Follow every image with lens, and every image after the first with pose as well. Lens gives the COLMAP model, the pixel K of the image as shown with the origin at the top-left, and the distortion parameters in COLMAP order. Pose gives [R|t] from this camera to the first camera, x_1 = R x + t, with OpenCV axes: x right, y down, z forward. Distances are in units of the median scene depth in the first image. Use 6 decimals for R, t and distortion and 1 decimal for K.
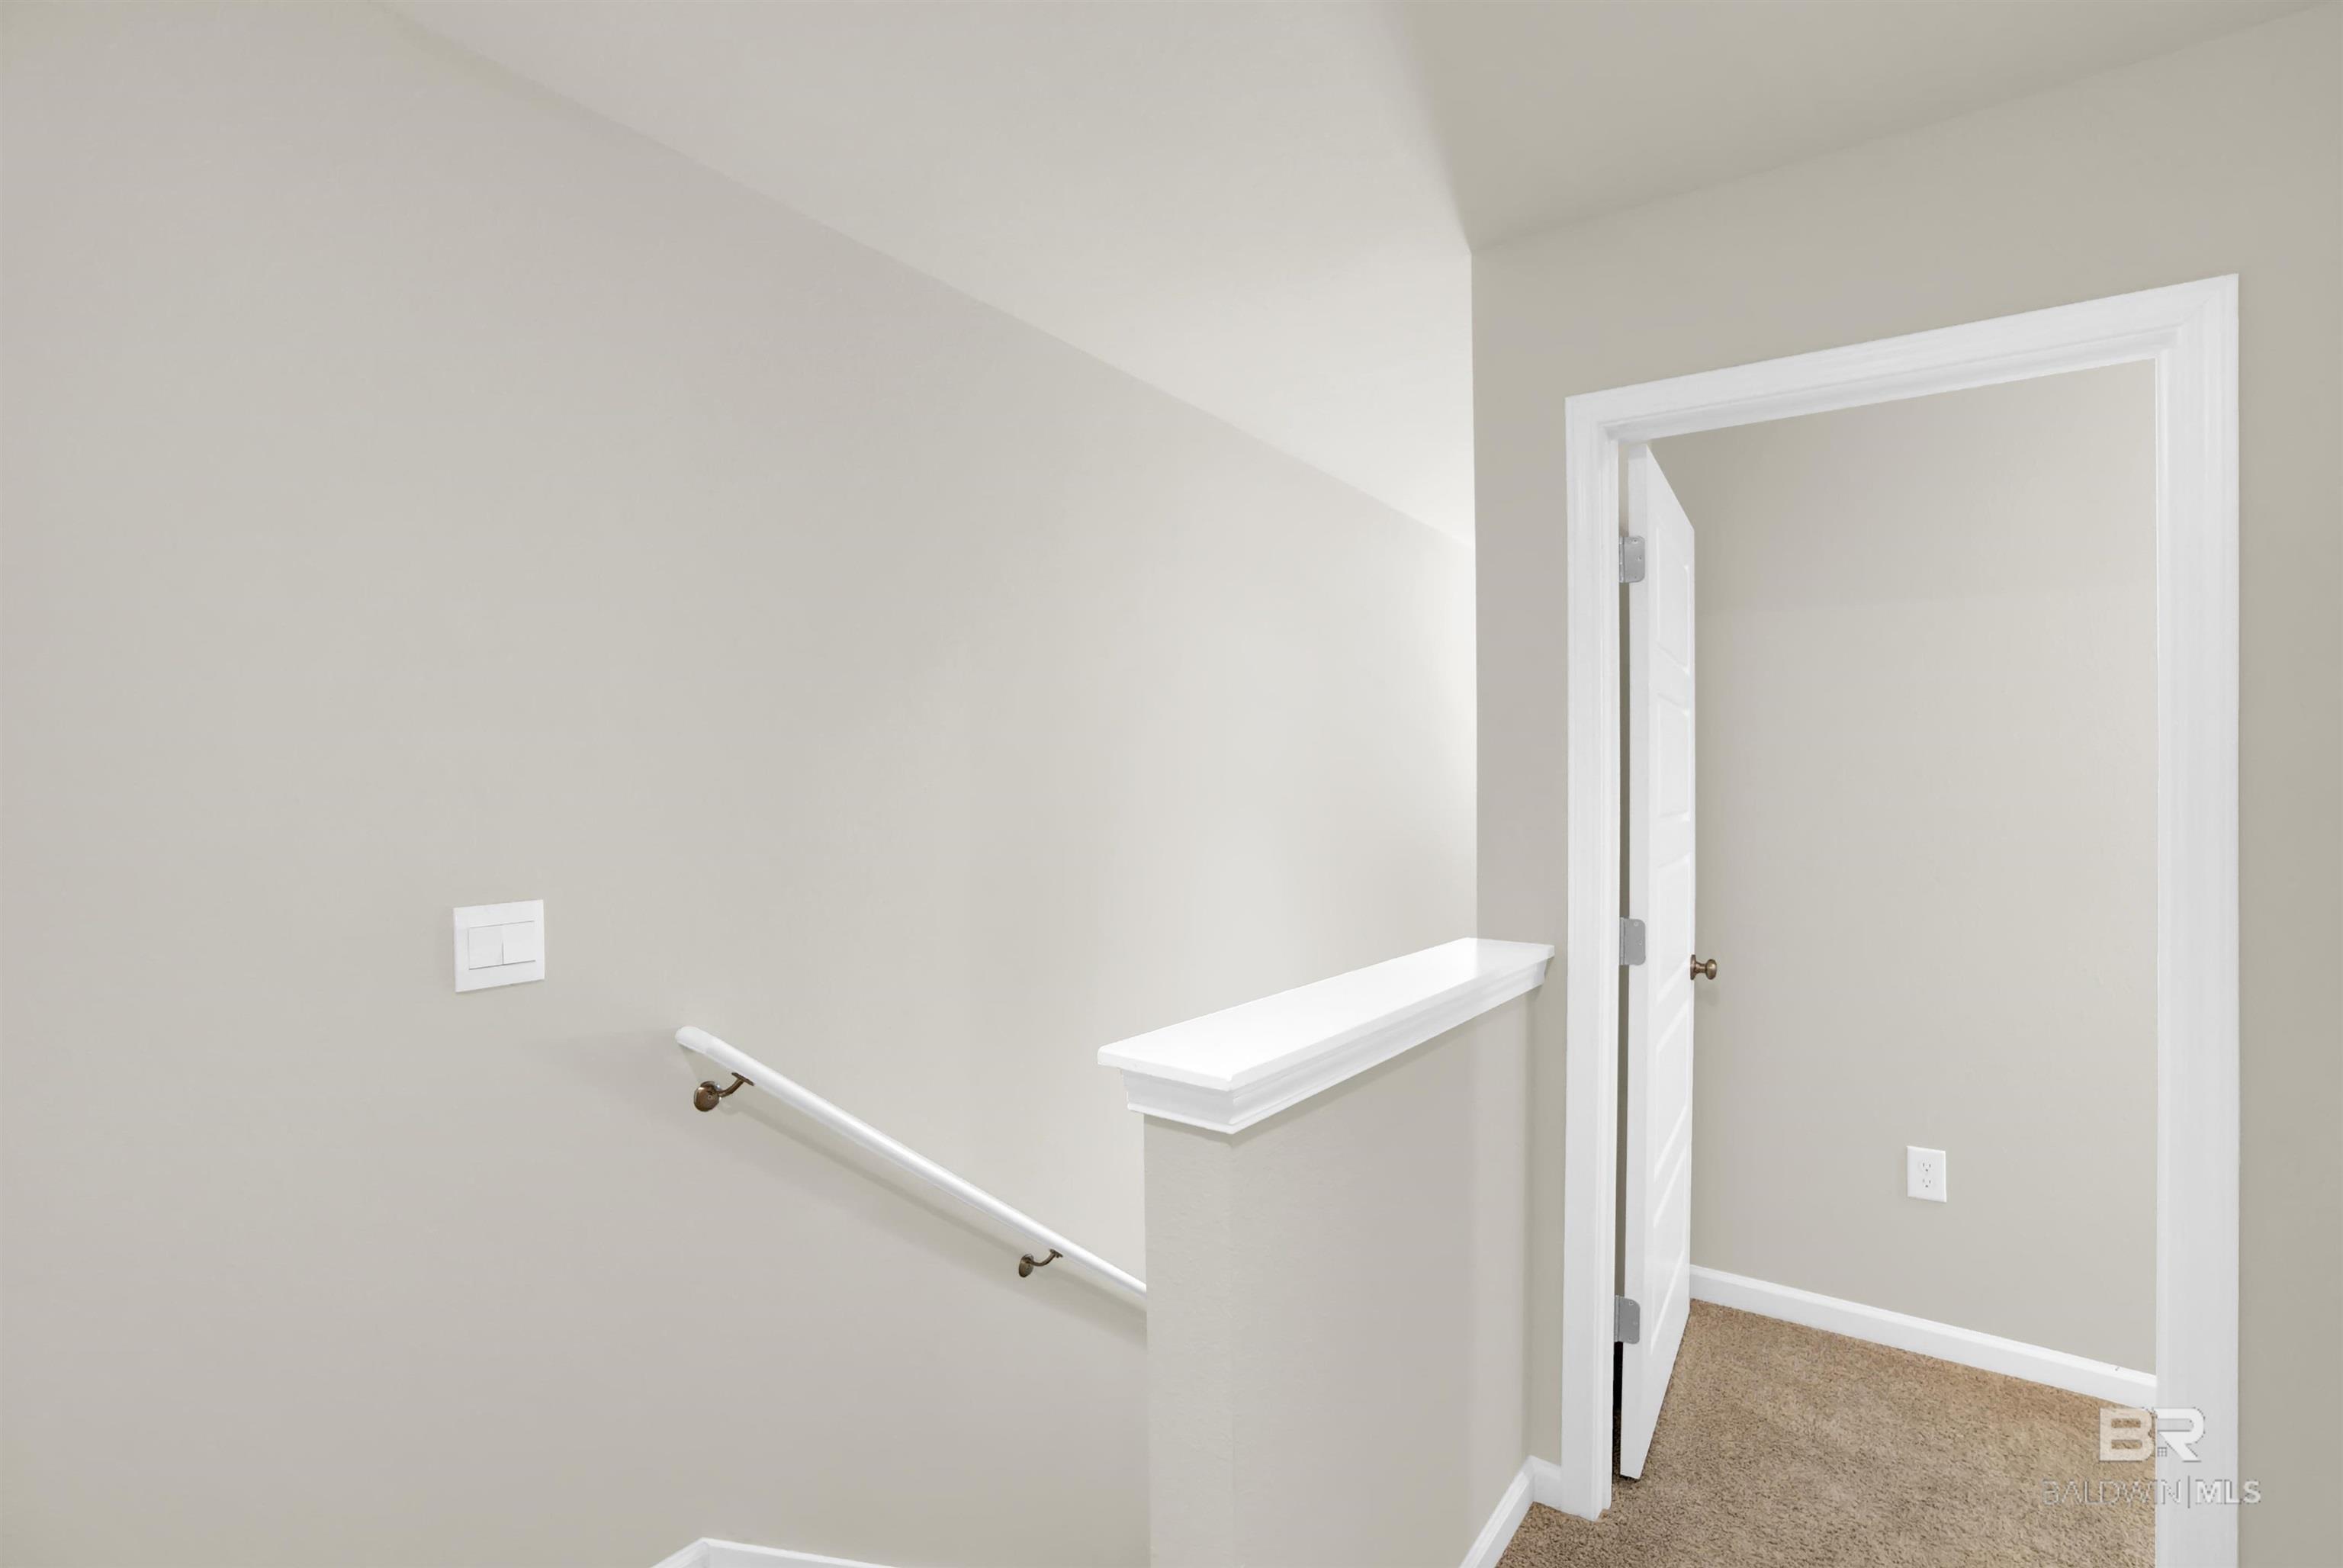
lens RADIAL K [[1081.9, 0, 1170.5], [0, 1081.9, 789.1], [0, 0, 1]] dist [-0.000784, -0.000047]
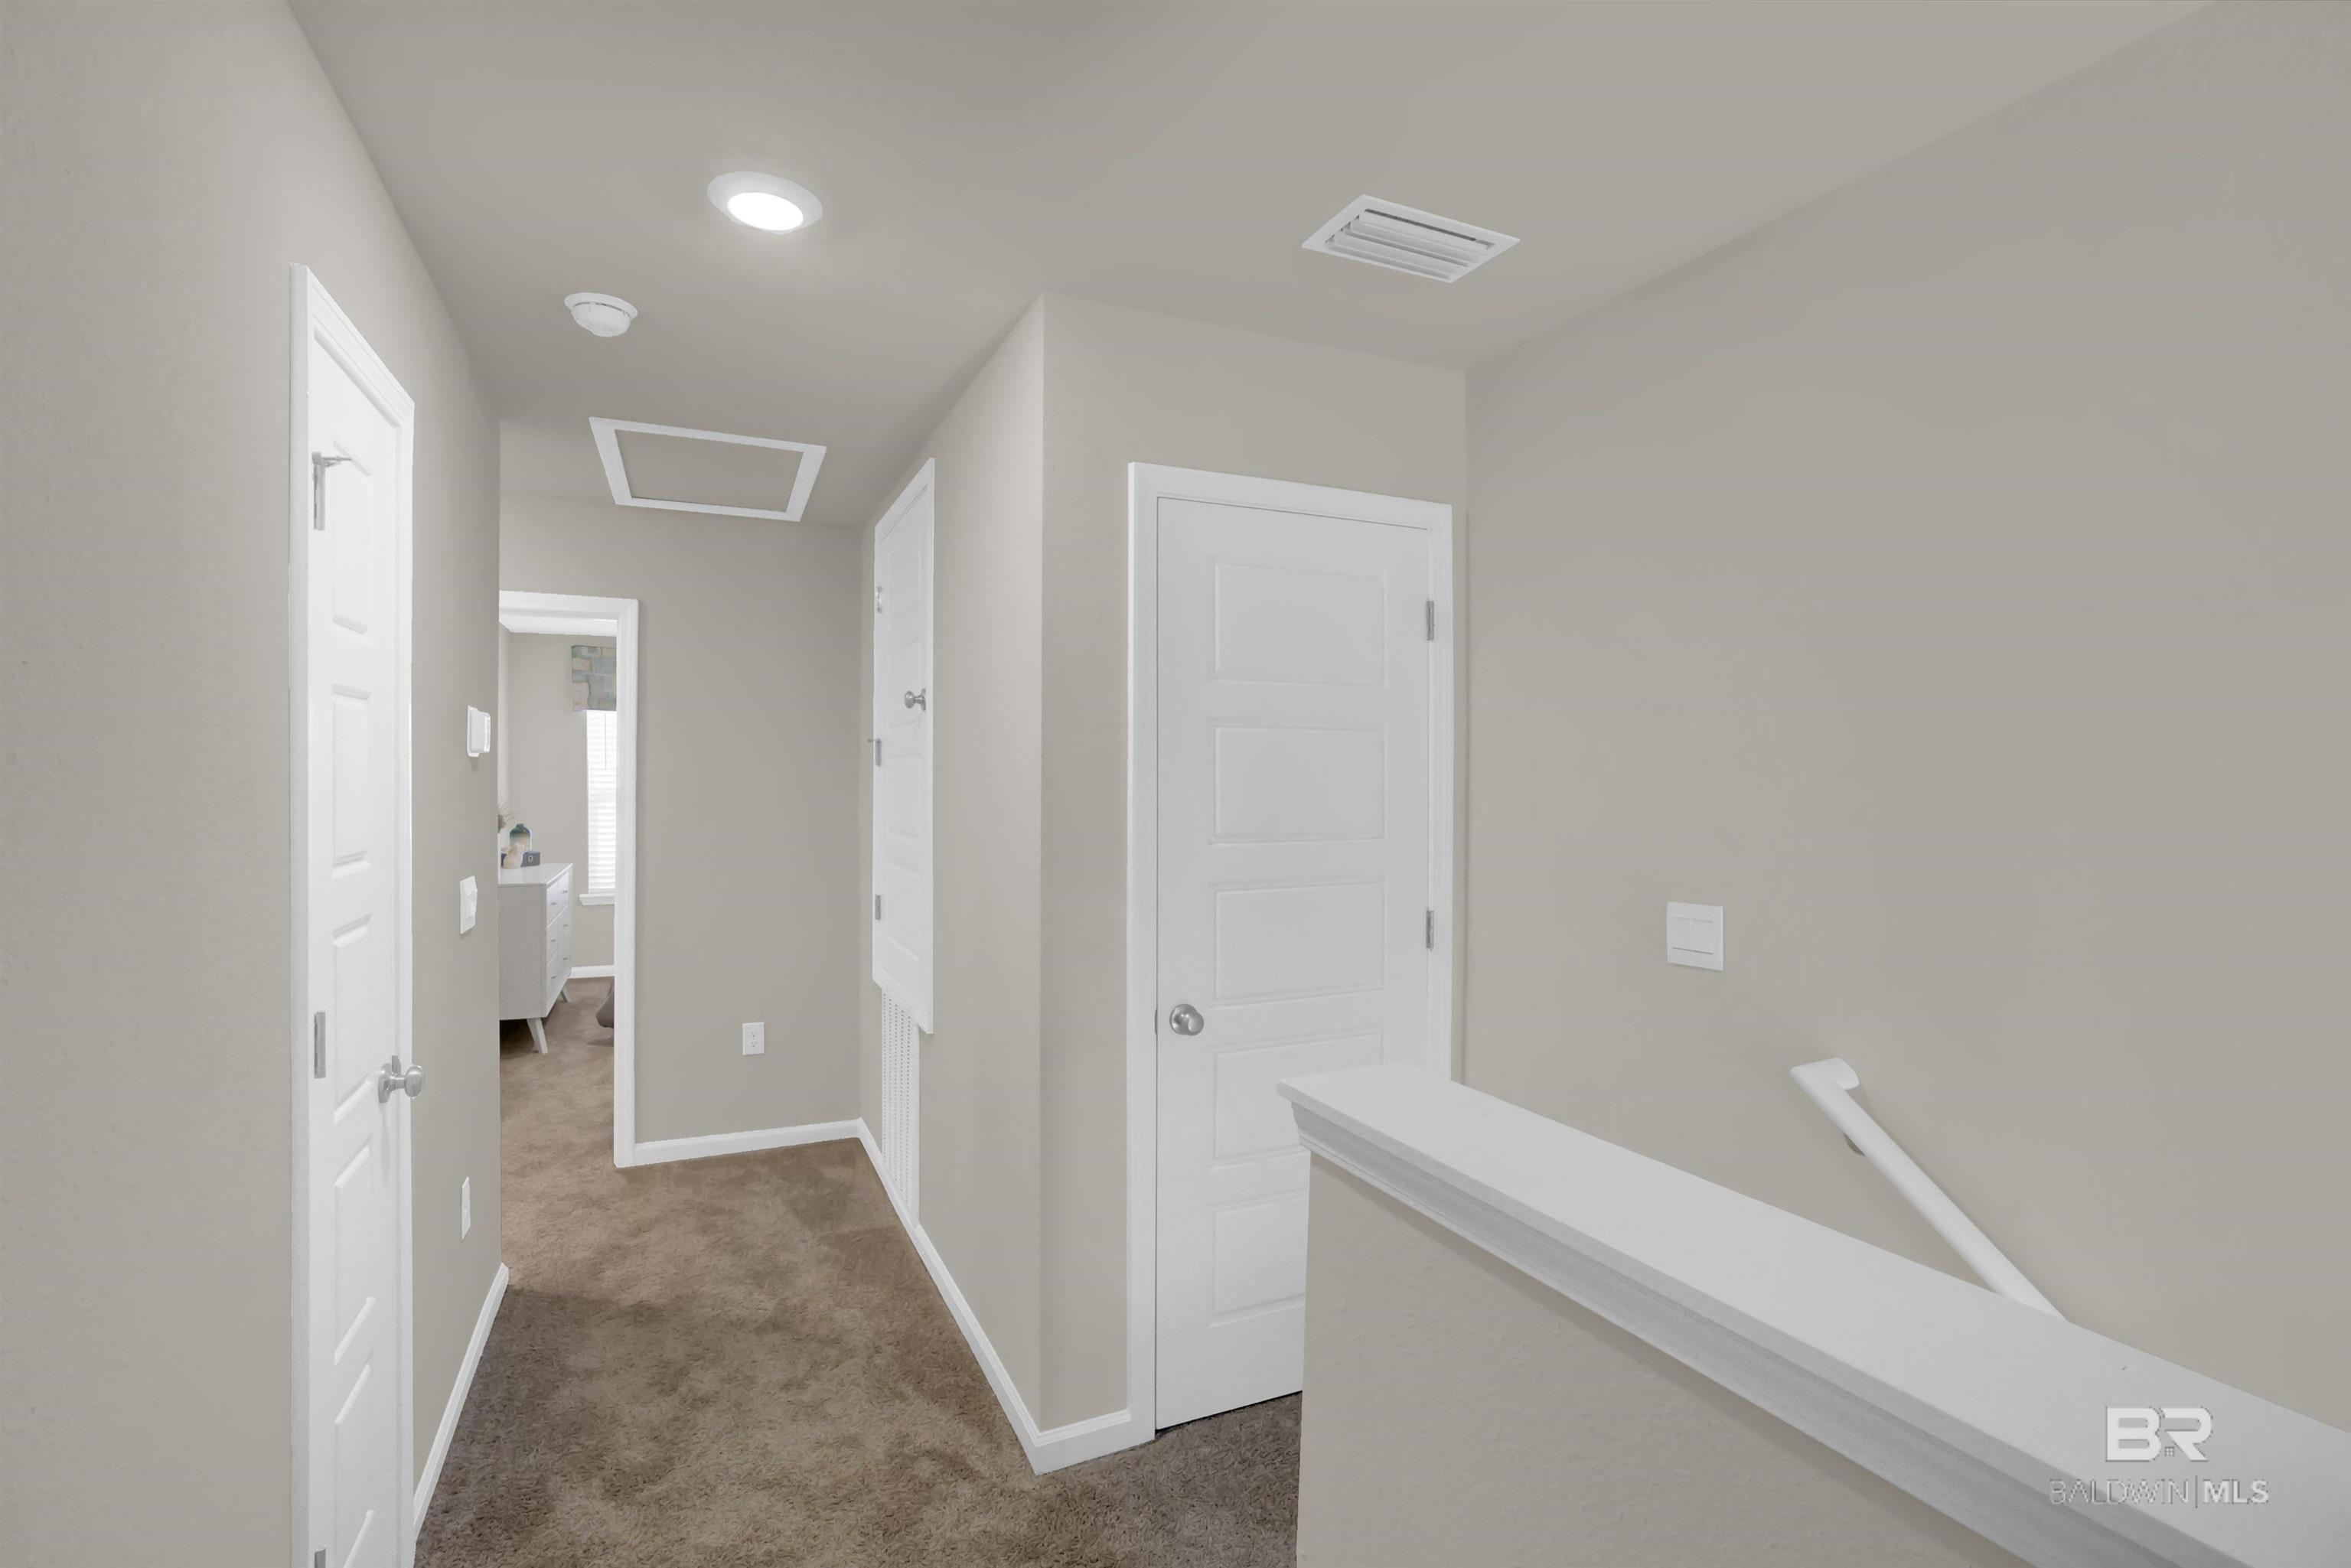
lens RADIAL K [[1085.6, 0, 1178.6], [0, 1085.6, 784.5], [0, 0, 1]] dist [-0.000784, -0.000047]
pose [[-0.482614, 0.002630, -0.875829, 0.843859], [0.004220, 0.999991, 0.000678, -0.043385], [0.875823, -0.003369, -0.482620, 1.096694]]
